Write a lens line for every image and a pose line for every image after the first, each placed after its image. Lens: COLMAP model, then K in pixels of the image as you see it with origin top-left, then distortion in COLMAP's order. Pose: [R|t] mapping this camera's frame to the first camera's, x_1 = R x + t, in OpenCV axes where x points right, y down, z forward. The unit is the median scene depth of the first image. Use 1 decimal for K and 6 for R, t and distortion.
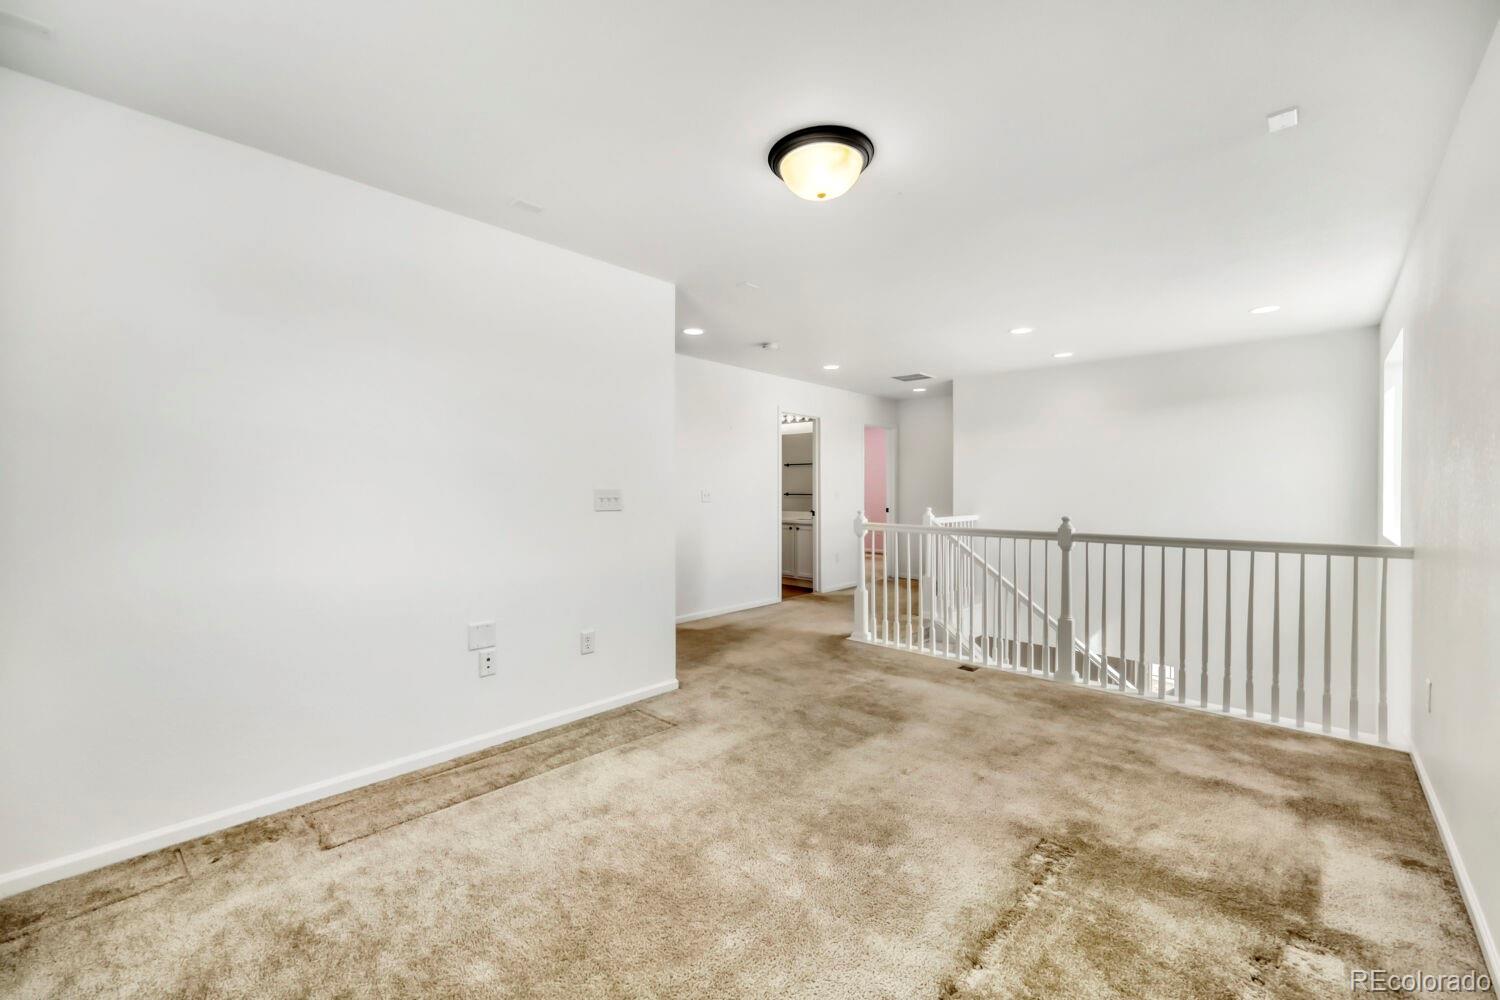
lens RADIAL K [[615.7, 0, 756.4], [0, 615.7, 500.7], [0, 0, 1]] dist [0.001193, 0.000531]
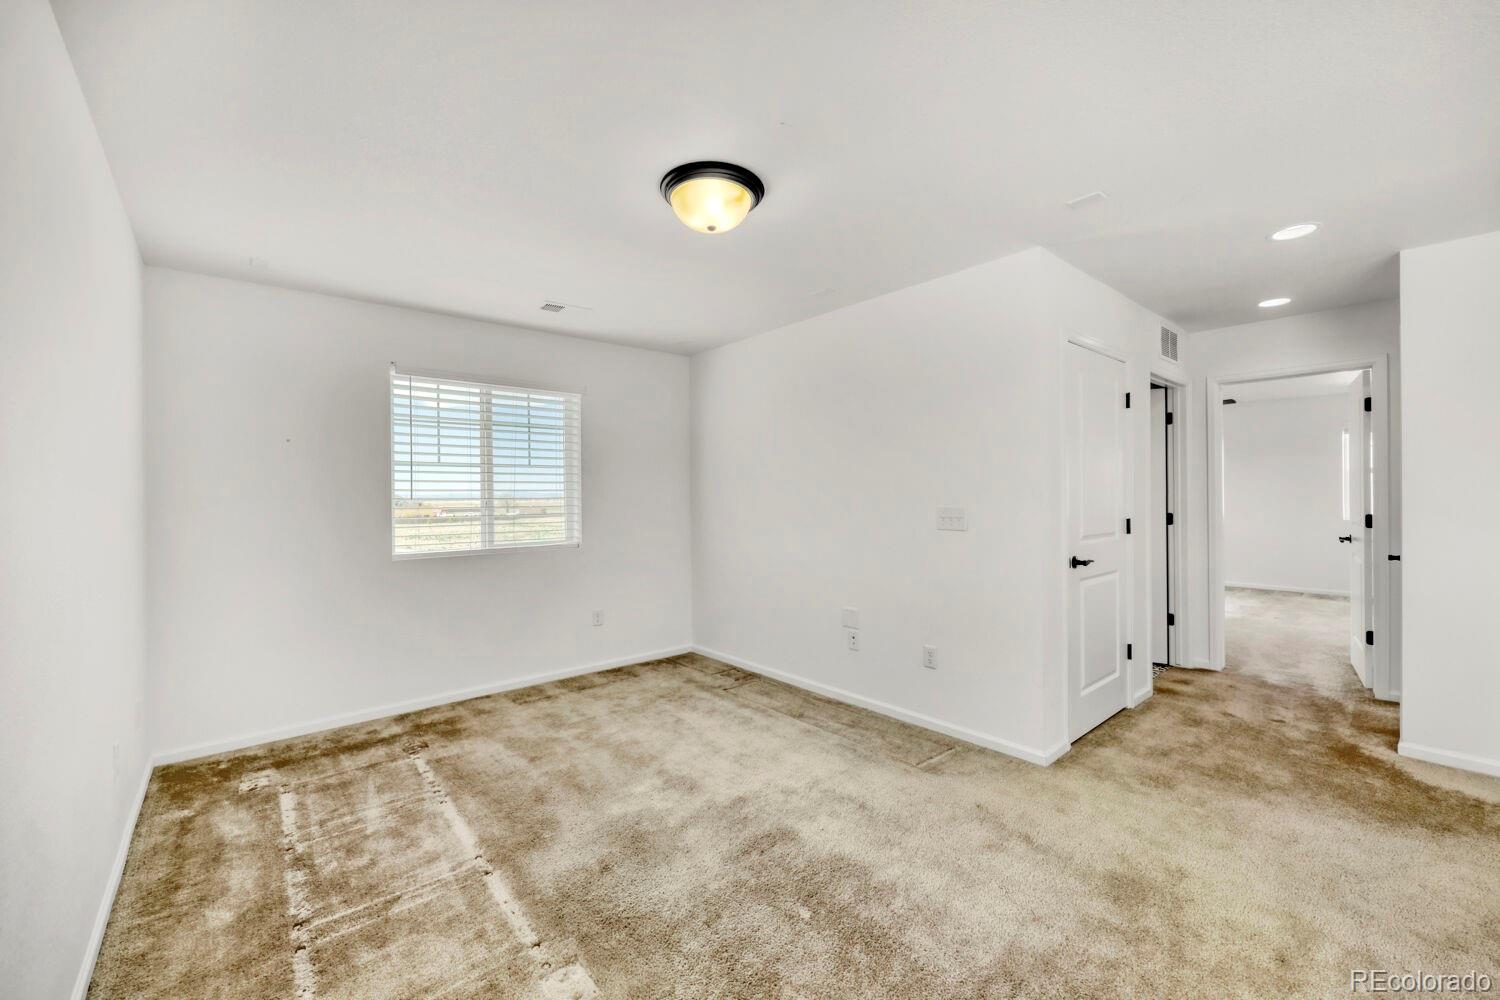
lens RADIAL K [[615.7, 0, 756.7], [0, 615.7, 496.3], [0, 0, 1]] dist [0.001193, 0.000531]
pose [[-0.122987, -0.003107, -0.992403, 0.887287], [-0.015617, 0.999877, -0.001195, -0.036627], [0.992285, 0.015352, -0.123021, 0.955706]]
